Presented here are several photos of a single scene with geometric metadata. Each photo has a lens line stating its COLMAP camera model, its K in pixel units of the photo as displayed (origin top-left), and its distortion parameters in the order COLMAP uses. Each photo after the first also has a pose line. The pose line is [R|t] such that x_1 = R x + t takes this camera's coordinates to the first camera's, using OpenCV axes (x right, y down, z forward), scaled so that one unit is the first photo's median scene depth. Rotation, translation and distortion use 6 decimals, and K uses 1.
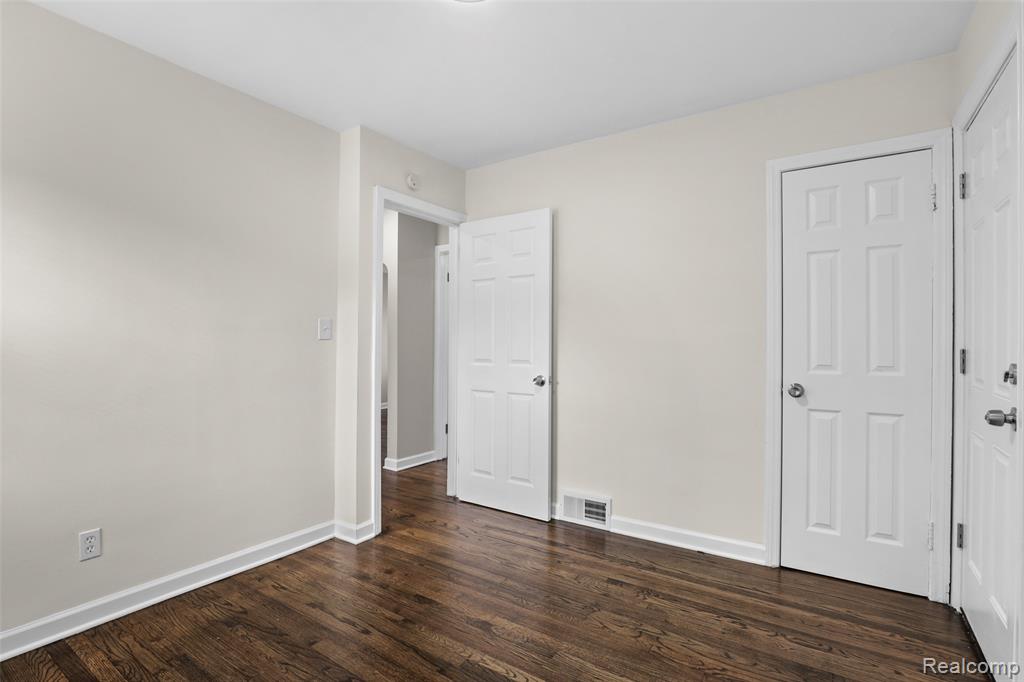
lens RADIAL K [[484.1, 0, 511.9], [0, 484.1, 334.4], [0, 0, 1]] dist [-0.029958, 0.001327]
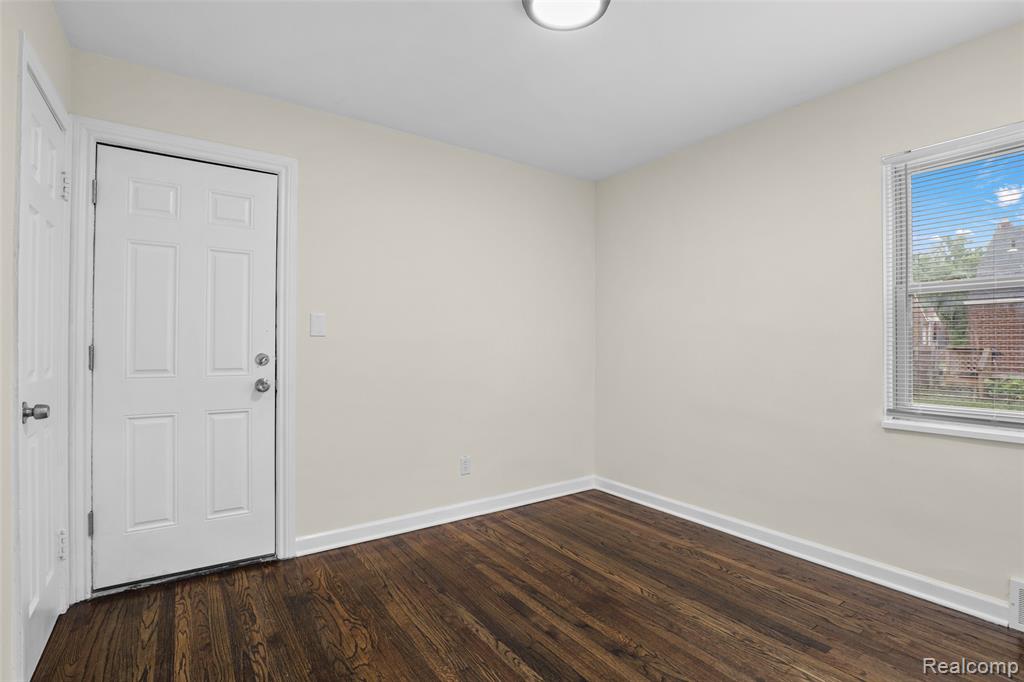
lens RADIAL K [[484.1, 0, 512.3], [0, 484.1, 344.4], [0, 0, 1]] dist [-0.029958, 0.001327]
pose [[-0.930847, -0.007175, 0.365339, -0.321304], [-0.012112, 0.999864, -0.011223, 0.026054], [-0.365208, -0.014872, -0.930807, 1.716364]]
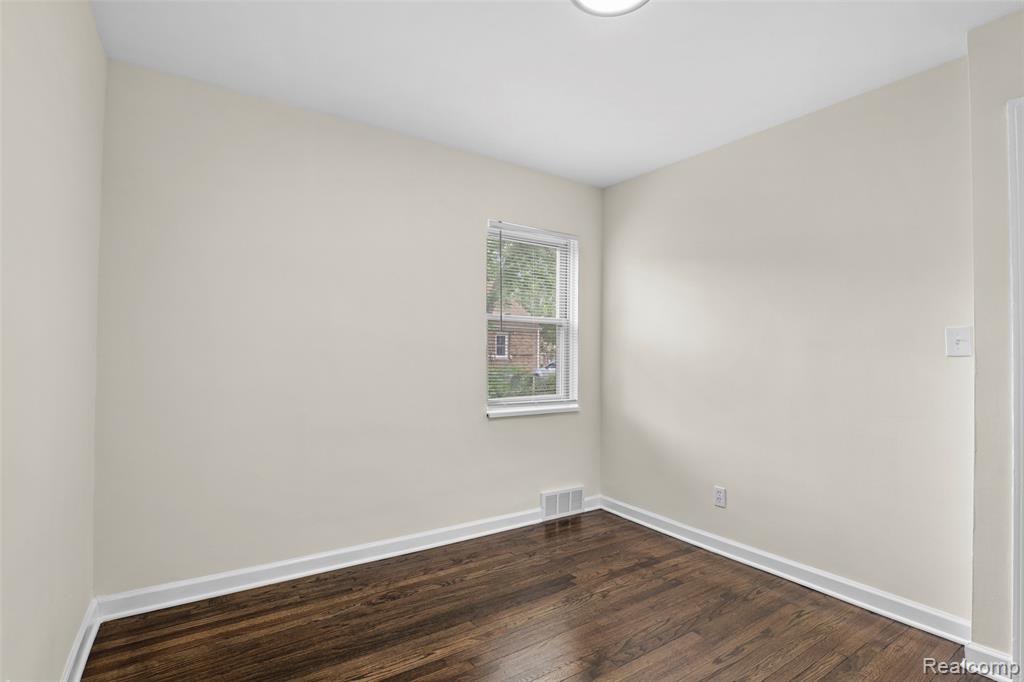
lens RADIAL K [[484.1, 0, 517.1], [0, 484.1, 341.1], [0, 0, 1]] dist [-0.029958, 0.001327]
pose [[-0.378978, -0.034506, -0.924762, 0.737049], [0.007505, 0.999157, -0.040358, 0.017671], [0.925375, -0.022235, -0.378399, 0.986352]]
